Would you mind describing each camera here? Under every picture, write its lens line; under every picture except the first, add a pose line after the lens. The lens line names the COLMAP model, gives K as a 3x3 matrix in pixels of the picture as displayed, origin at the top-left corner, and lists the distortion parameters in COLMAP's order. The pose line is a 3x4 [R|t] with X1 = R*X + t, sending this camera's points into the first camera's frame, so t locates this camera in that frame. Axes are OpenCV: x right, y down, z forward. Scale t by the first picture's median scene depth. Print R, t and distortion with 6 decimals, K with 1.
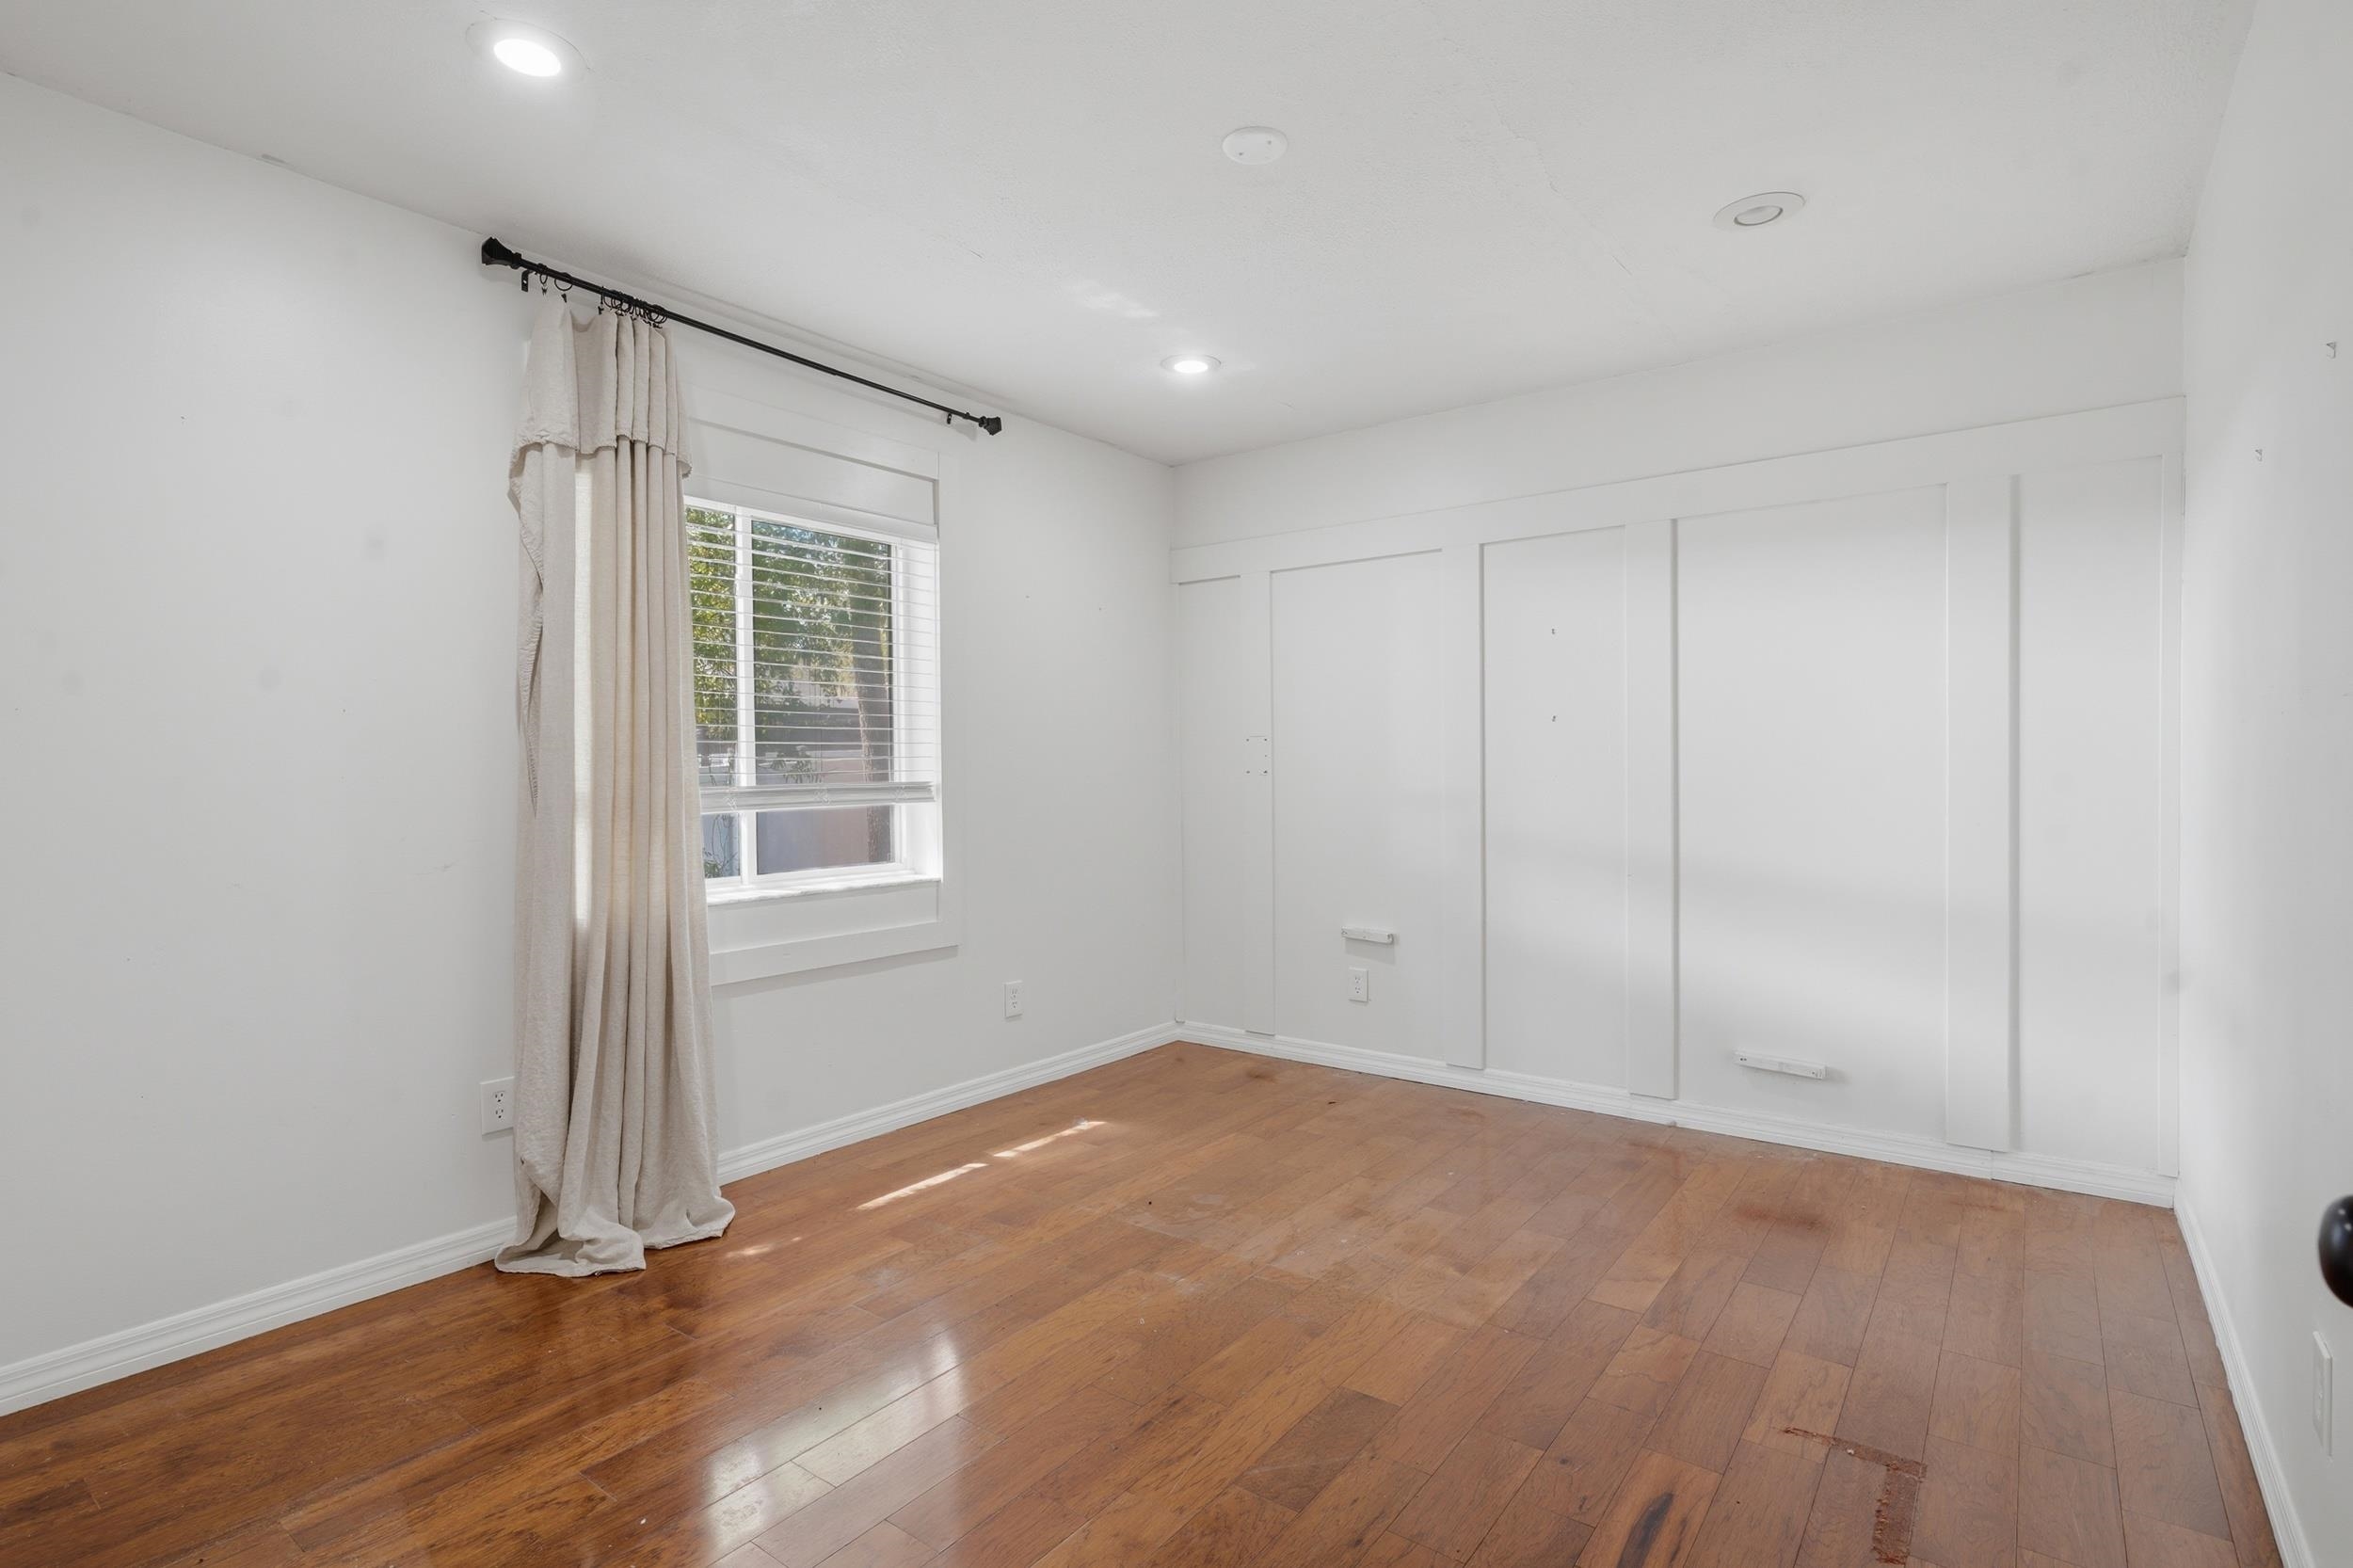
lens RADIAL K [[1140.7, 0, 1177.8], [0, 1140.7, 786.1], [0, 0, 1]] dist [-0.002632, 0.001665]
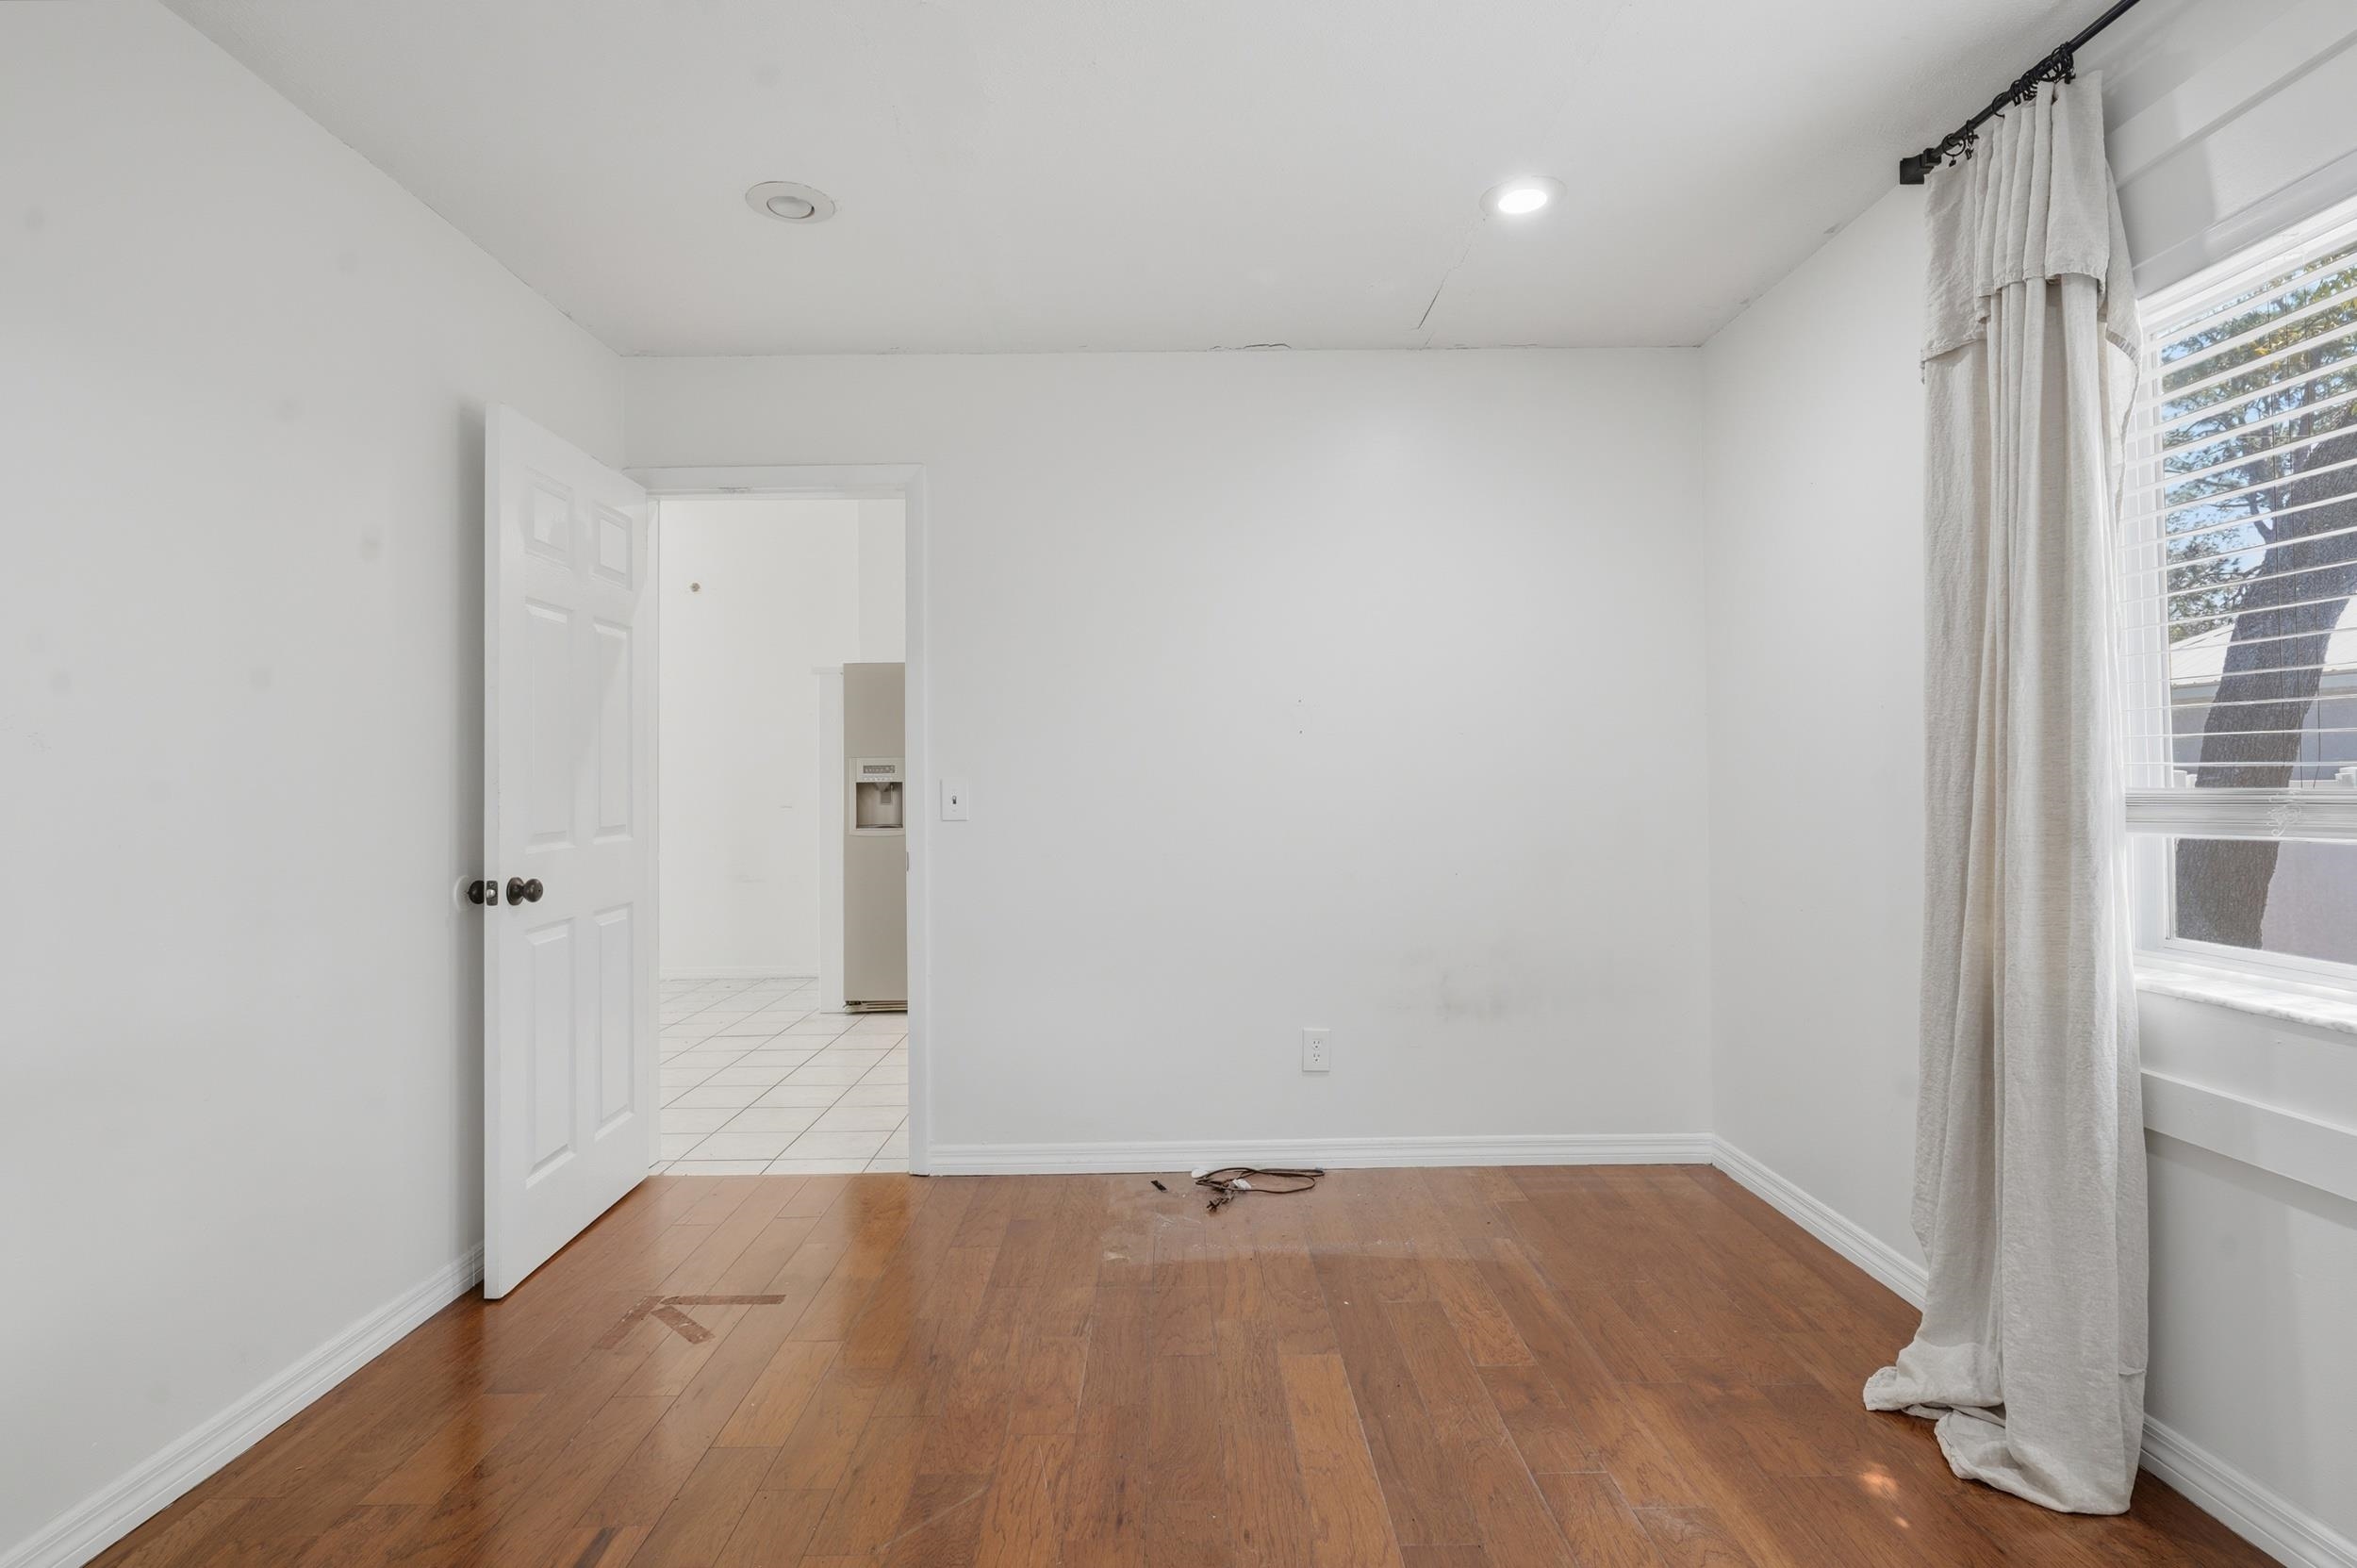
lens RADIAL K [[1142.7, 0, 1181.6], [0, 1142.7, 777.5], [0, 0, 1]] dist [-0.002632, 0.001665]
pose [[-0.791182, 0.011349, -0.611475, 0.513794], [0.009304, 0.999935, 0.006522, -0.022333], [0.611510, -0.000529, -0.791237, 1.833929]]
